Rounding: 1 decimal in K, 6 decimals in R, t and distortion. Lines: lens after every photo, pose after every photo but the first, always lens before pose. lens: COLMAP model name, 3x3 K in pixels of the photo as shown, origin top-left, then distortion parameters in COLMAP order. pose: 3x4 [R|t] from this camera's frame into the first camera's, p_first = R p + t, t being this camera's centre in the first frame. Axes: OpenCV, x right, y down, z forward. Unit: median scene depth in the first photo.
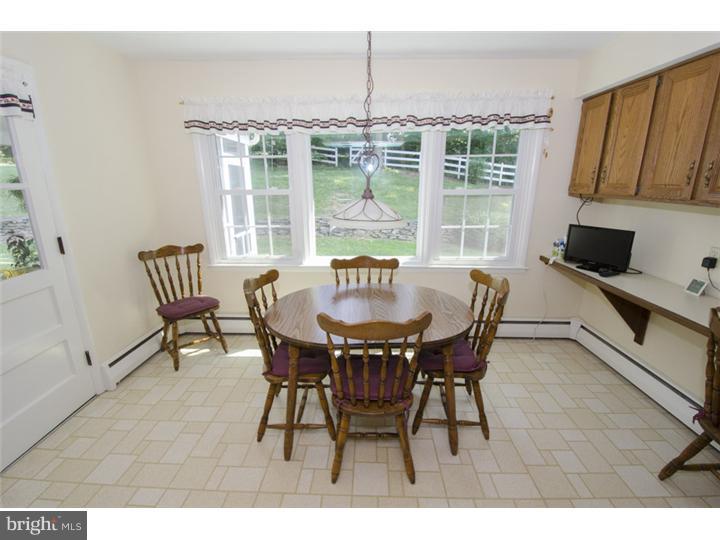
lens RADIAL K [[316.3, 0, 360.0], [0, 316.3, 270.0], [0, 0, 1]] dist [0.021910, -0.021846]
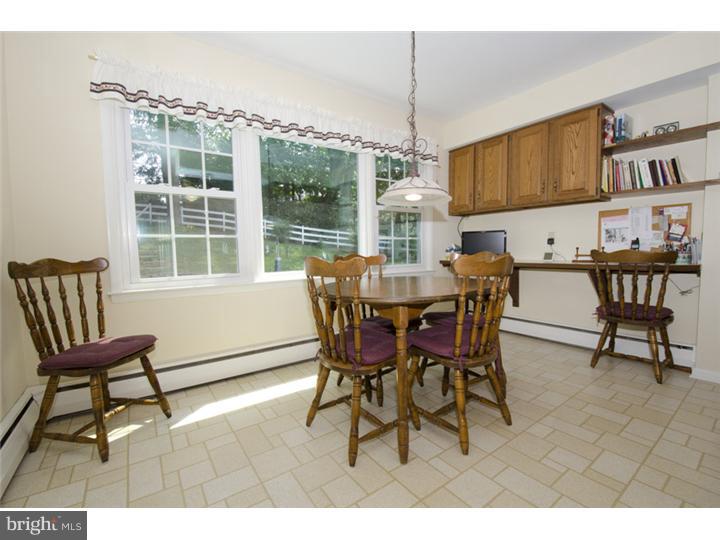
lens RADIAL K [[316.3, 0, 360.0], [0, 316.3, 270.0], [0, 0, 1]] dist [0.021910, -0.021846]
pose [[0.790372, -0.048156, 0.610732, -0.518562], [0.175493, 0.972925, -0.150397, 0.140168], [-0.586954, 0.226049, 0.777423, 0.207083]]
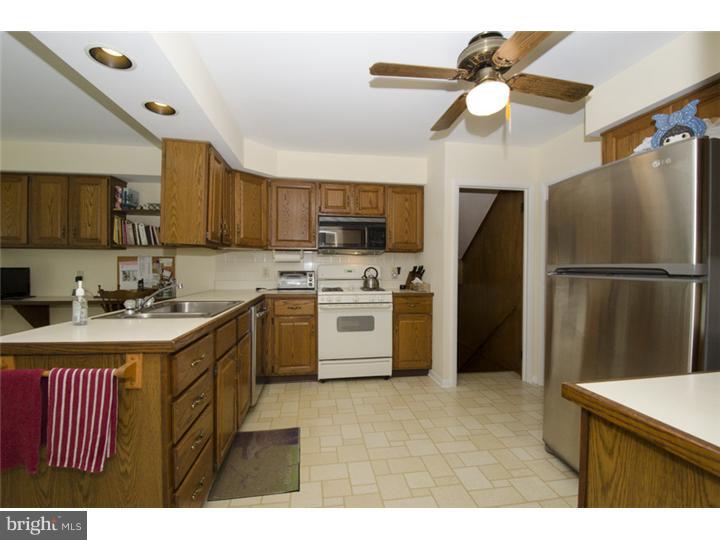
lens RADIAL K [[316.3, 0, 360.0], [0, 316.3, 270.0], [0, 0, 1]] dist [0.021910, -0.021846]
pose [[-0.170117, -0.000238, 0.985424, -0.735045], [0.260295, 0.964472, 0.045168, 0.190766], [-0.950424, 0.264185, -0.164011, -0.214184]]
